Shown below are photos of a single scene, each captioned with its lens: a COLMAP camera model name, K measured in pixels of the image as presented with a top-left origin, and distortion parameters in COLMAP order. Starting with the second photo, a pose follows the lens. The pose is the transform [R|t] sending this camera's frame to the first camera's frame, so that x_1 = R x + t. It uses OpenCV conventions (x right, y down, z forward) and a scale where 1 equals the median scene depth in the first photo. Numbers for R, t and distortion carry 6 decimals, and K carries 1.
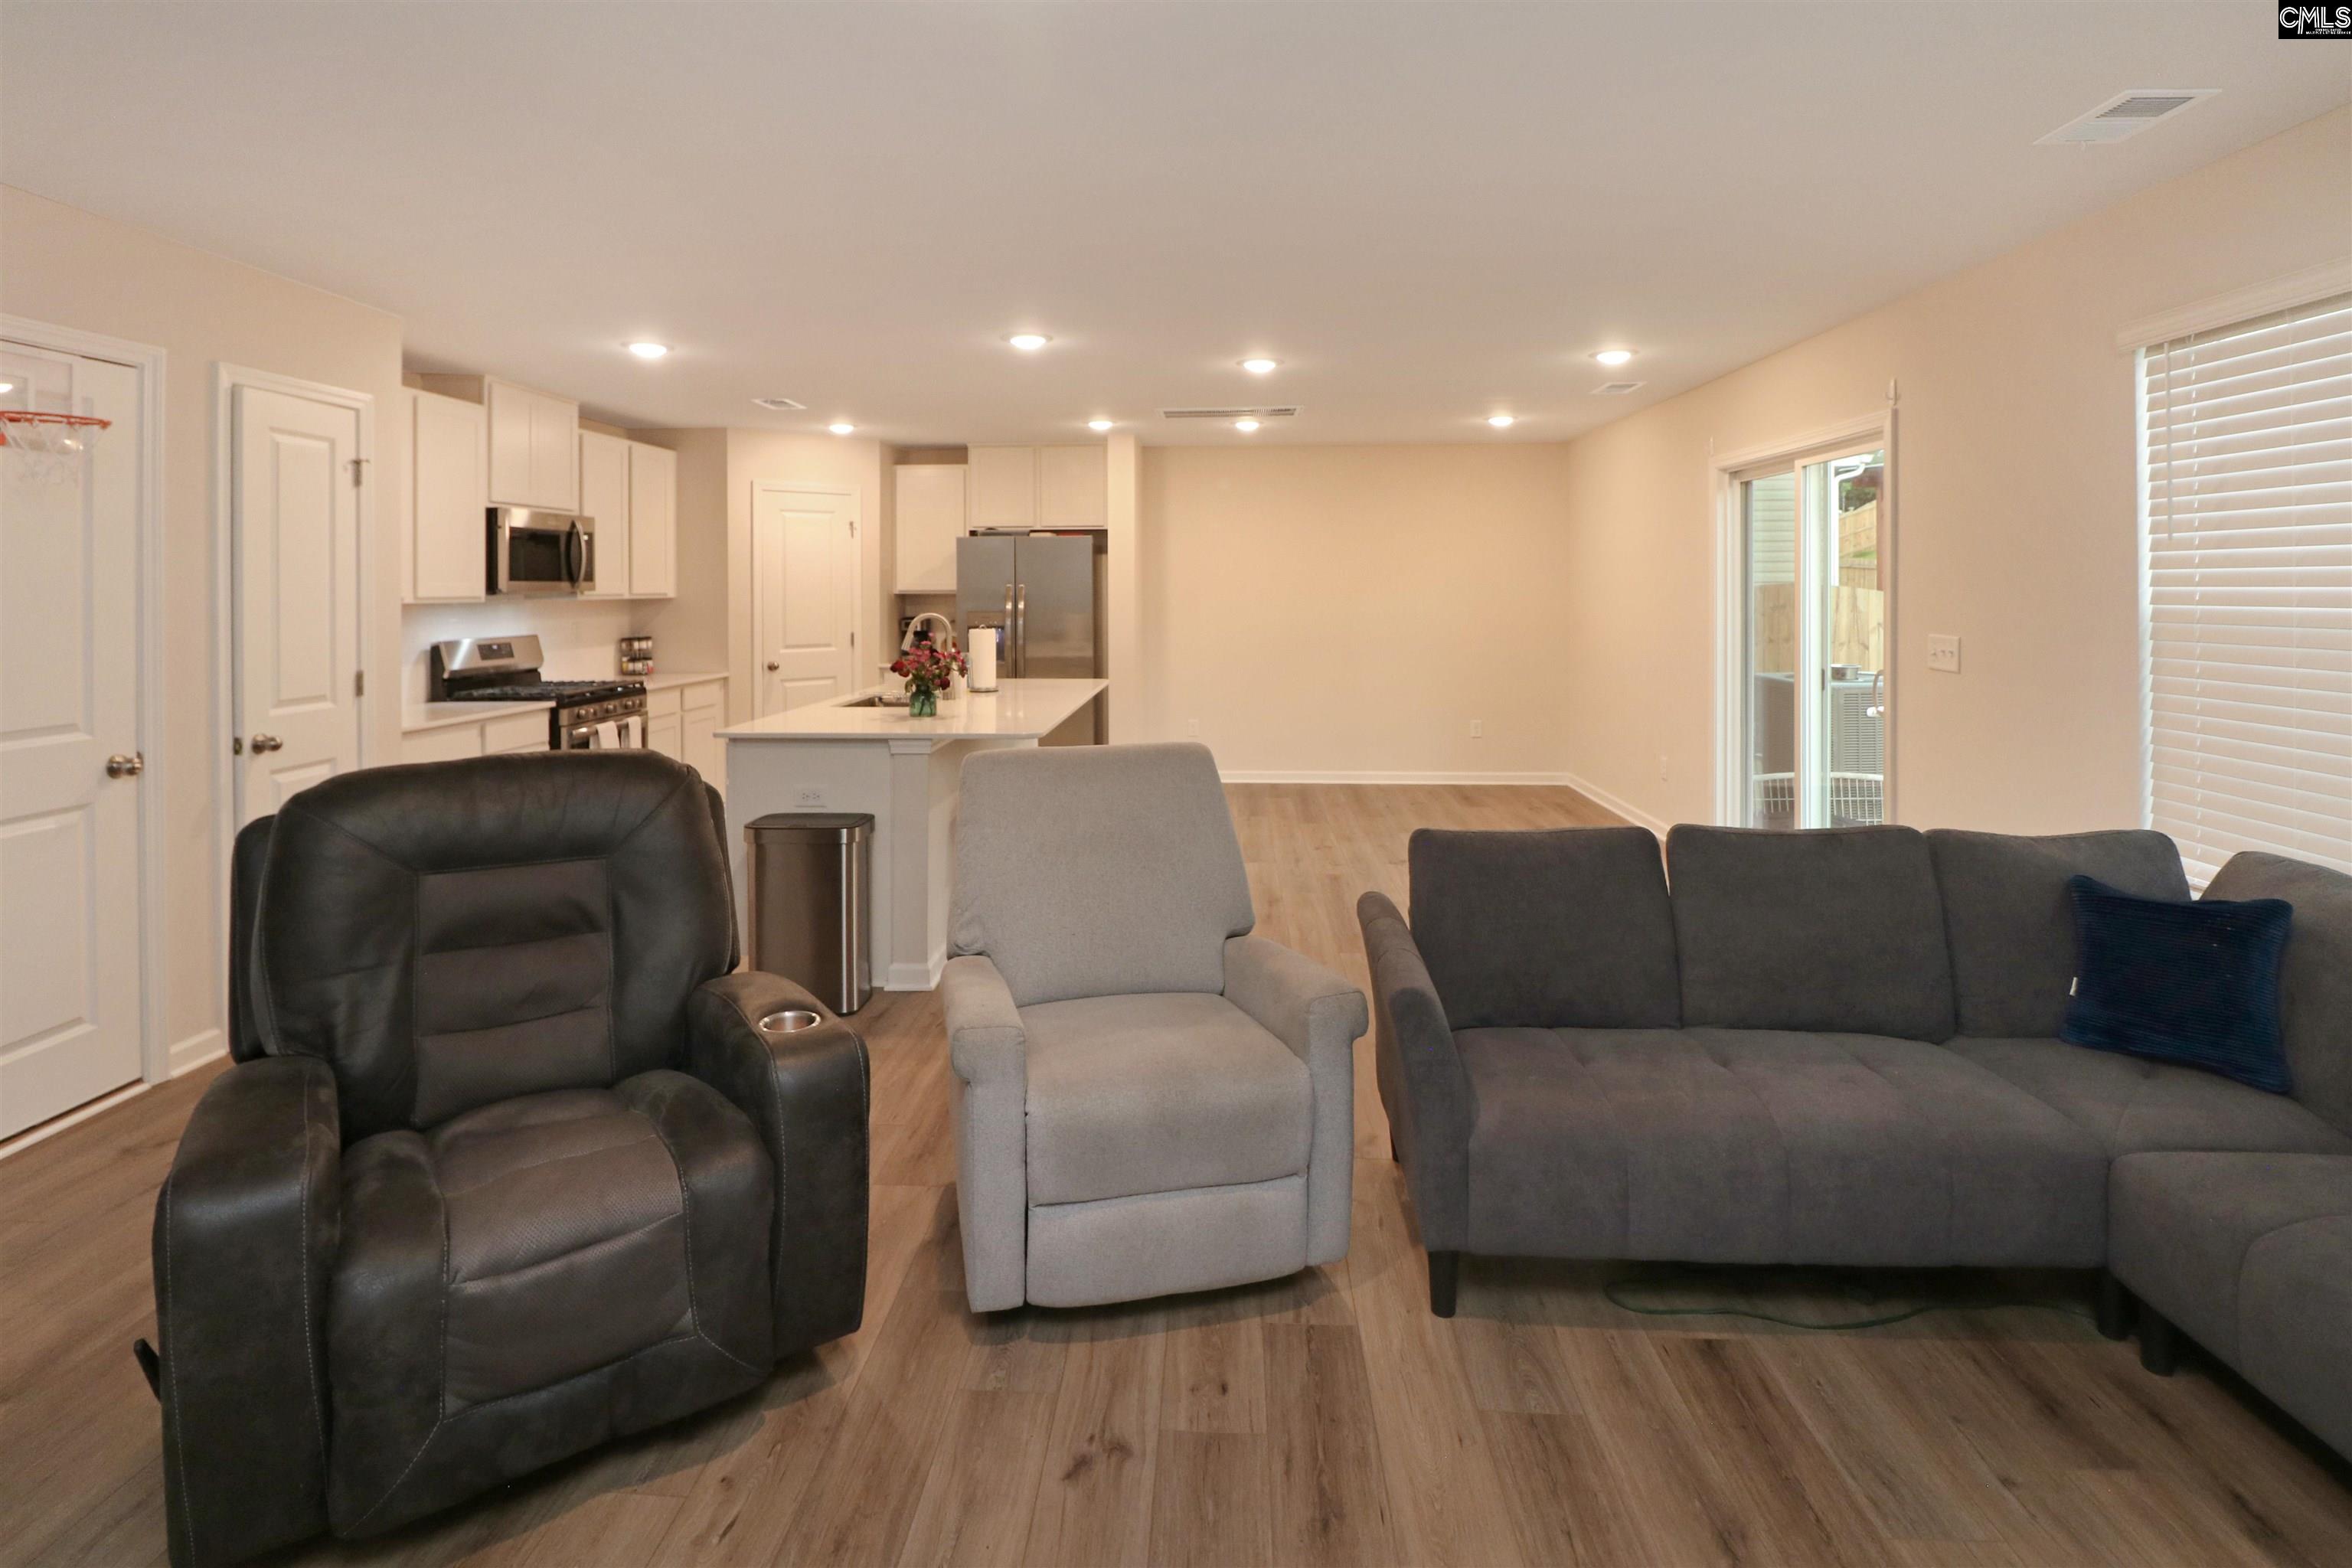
lens RADIAL K [[1165.2, 0, 1181.5], [0, 1165.2, 591.5], [0, 0, 1]] dist [-0.000750, -0.000030]
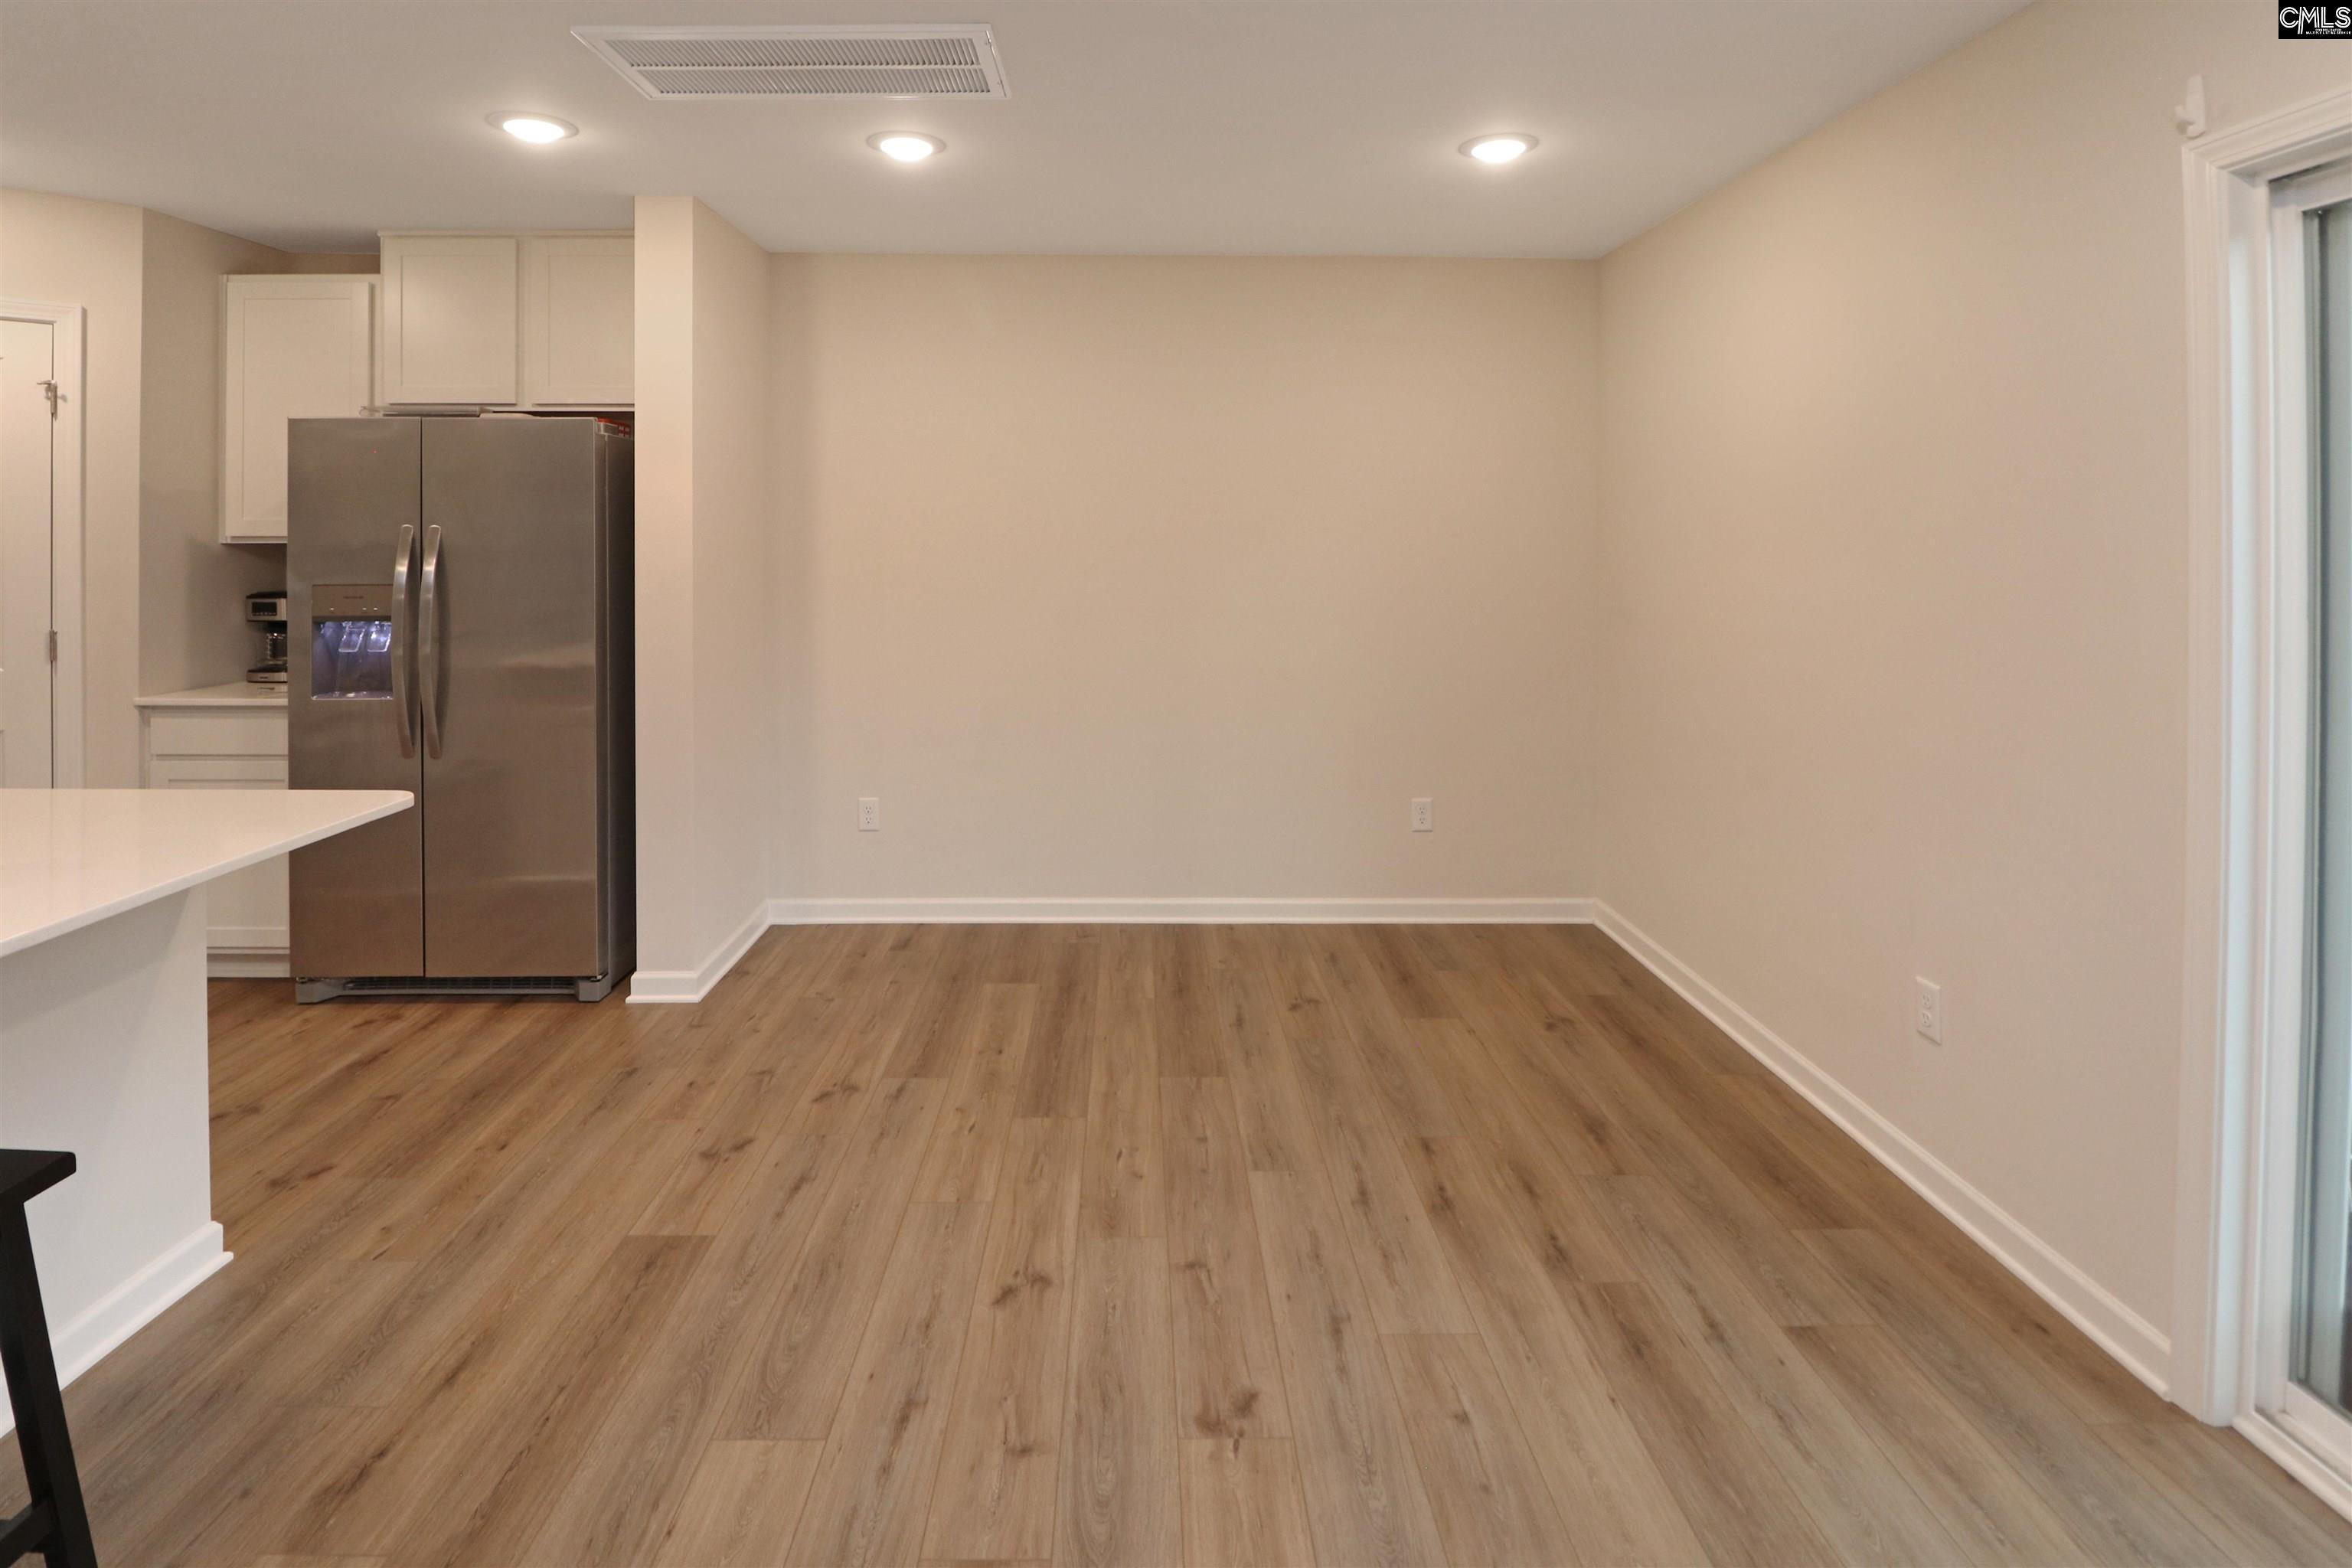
lens RADIAL K [[1173.3, 0, 1125.8], [0, 1173.3, 542.8], [0, 0, 1]] dist [-0.019657, -0.000338]
pose [[0.998448, -0.000220, 0.055699, 0.142591], [-0.000021, 0.999991, 0.004315, 0.000035], [-0.055699, -0.004309, 0.998438, 0.734076]]
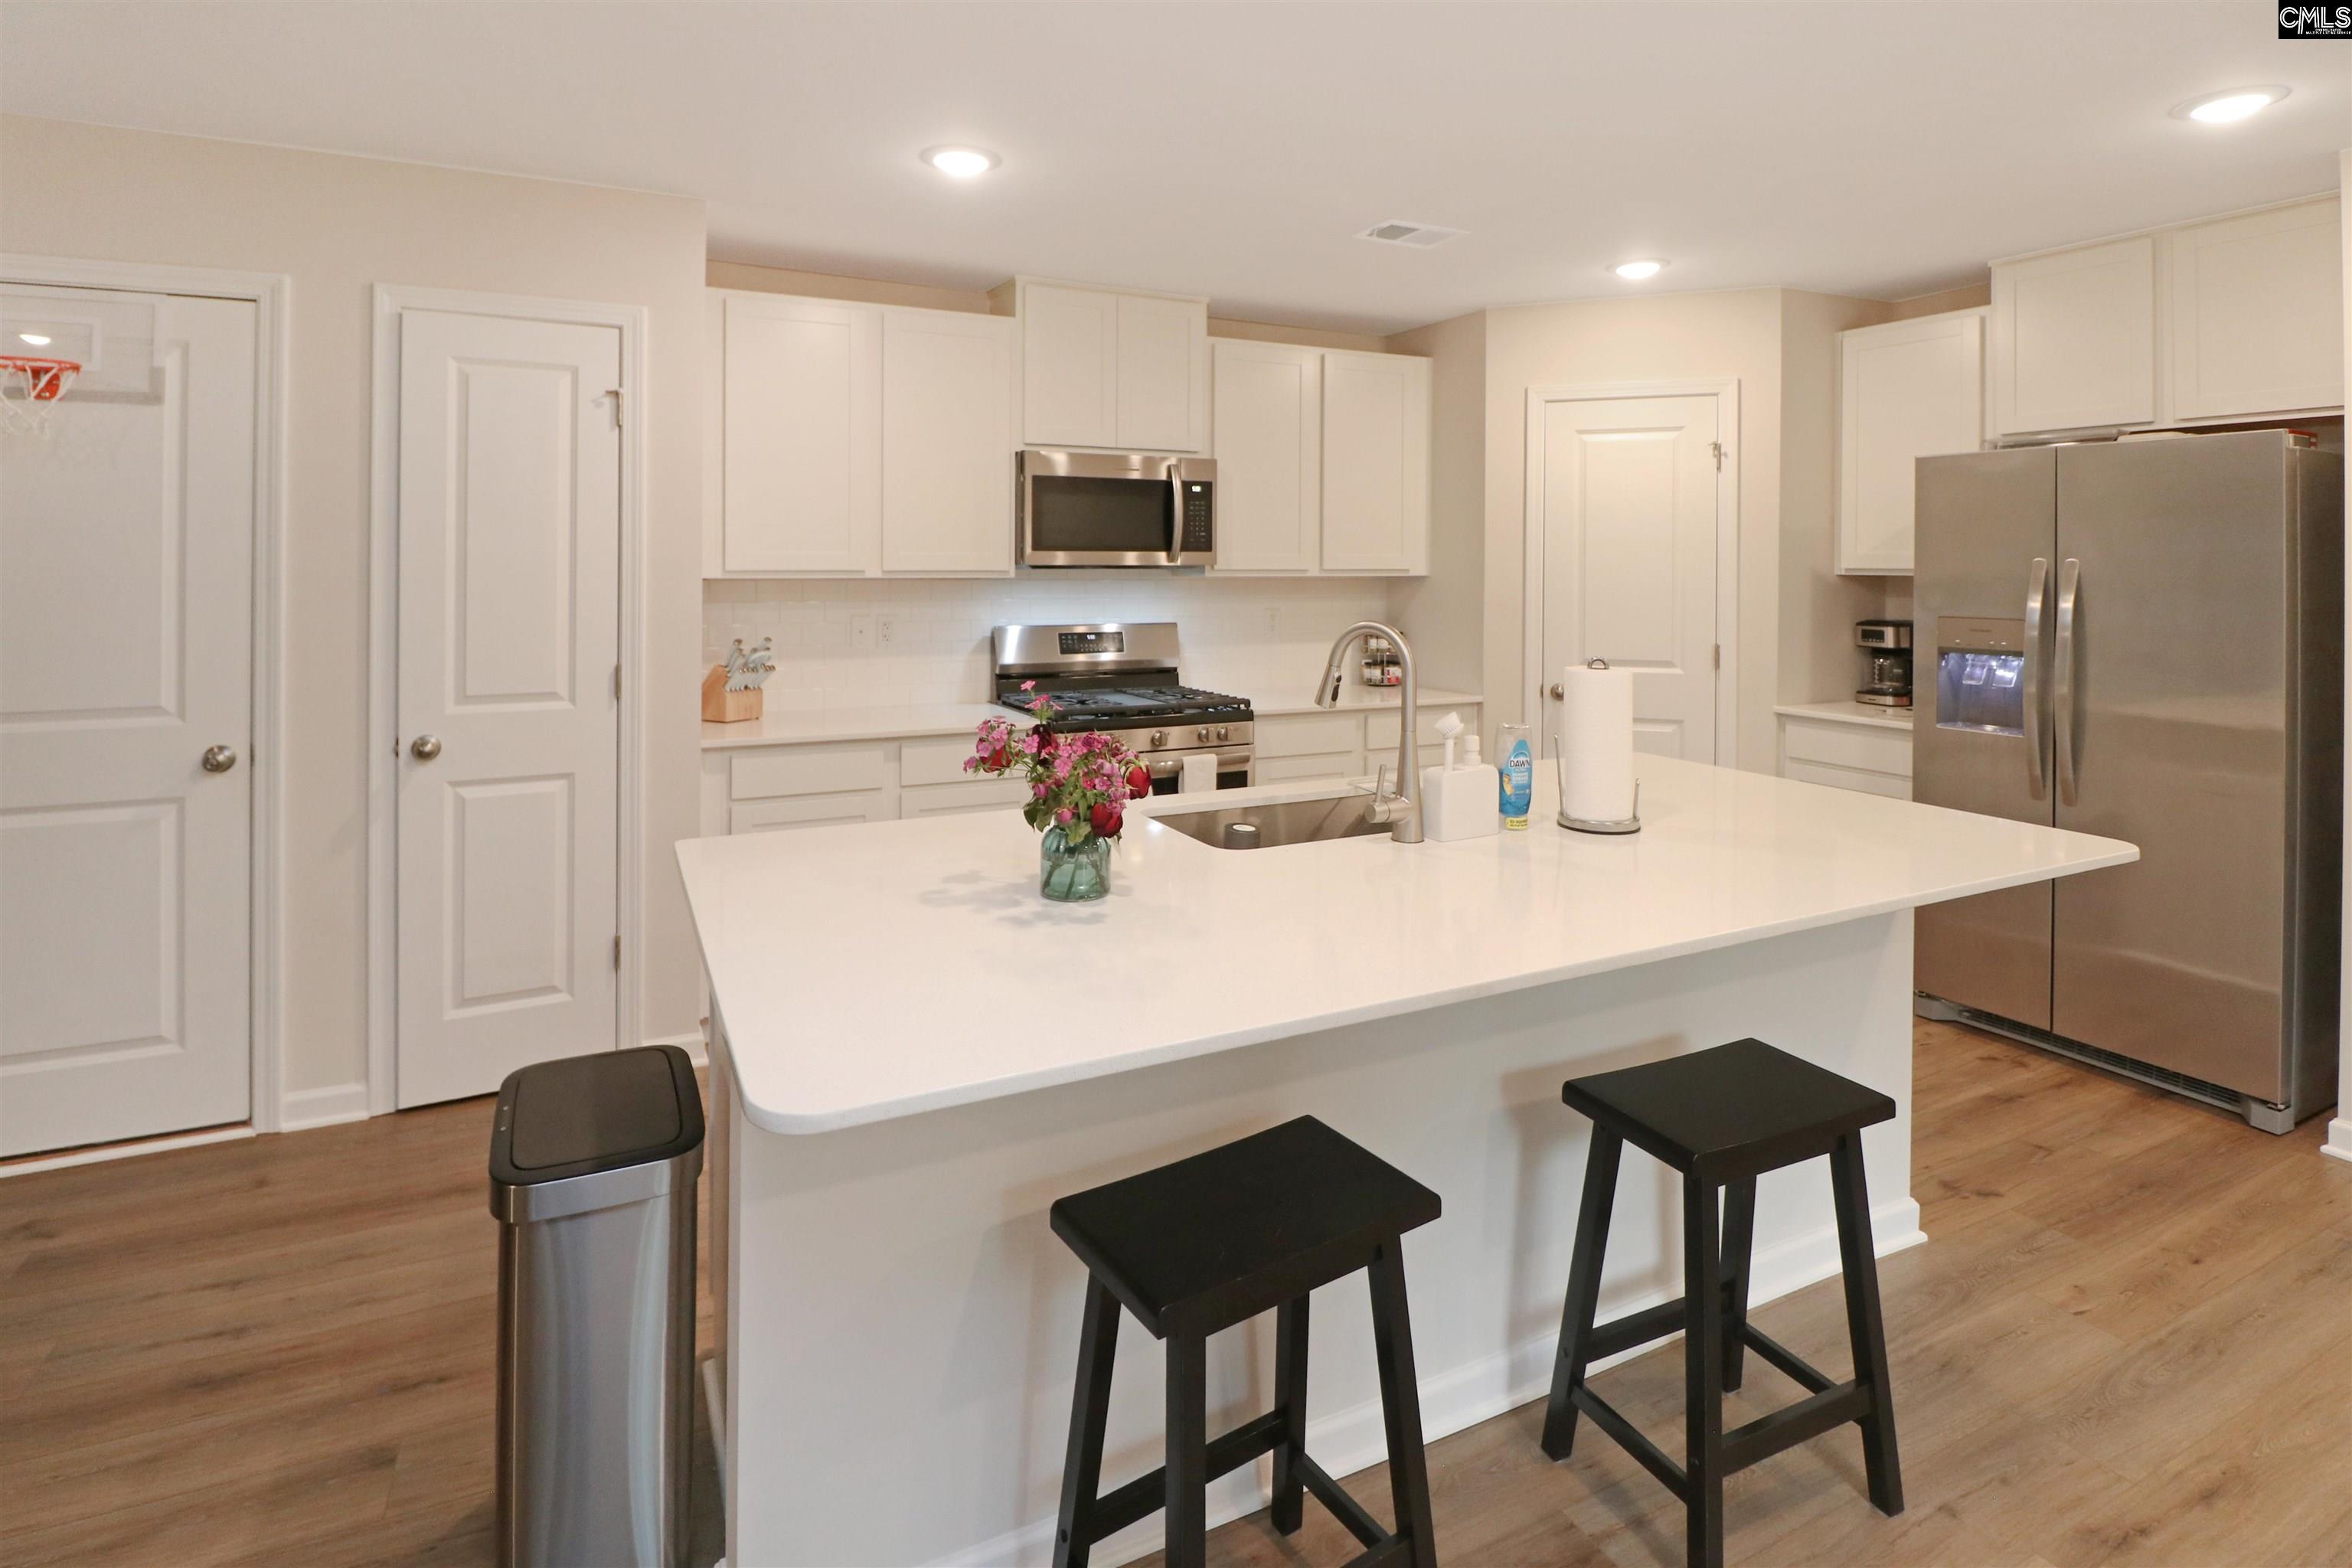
lens RADIAL K [[1158.9, 0, 1152.2], [0, 1158.9, 563.7], [0, 0, 1]] dist [-0.018051, -0.001483]
pose [[0.472055, 0.005094, -0.881554, 0.099443], [-0.007346, 0.999971, 0.001845, -0.001928], [0.881538, 0.005605, 0.472079, 0.694349]]
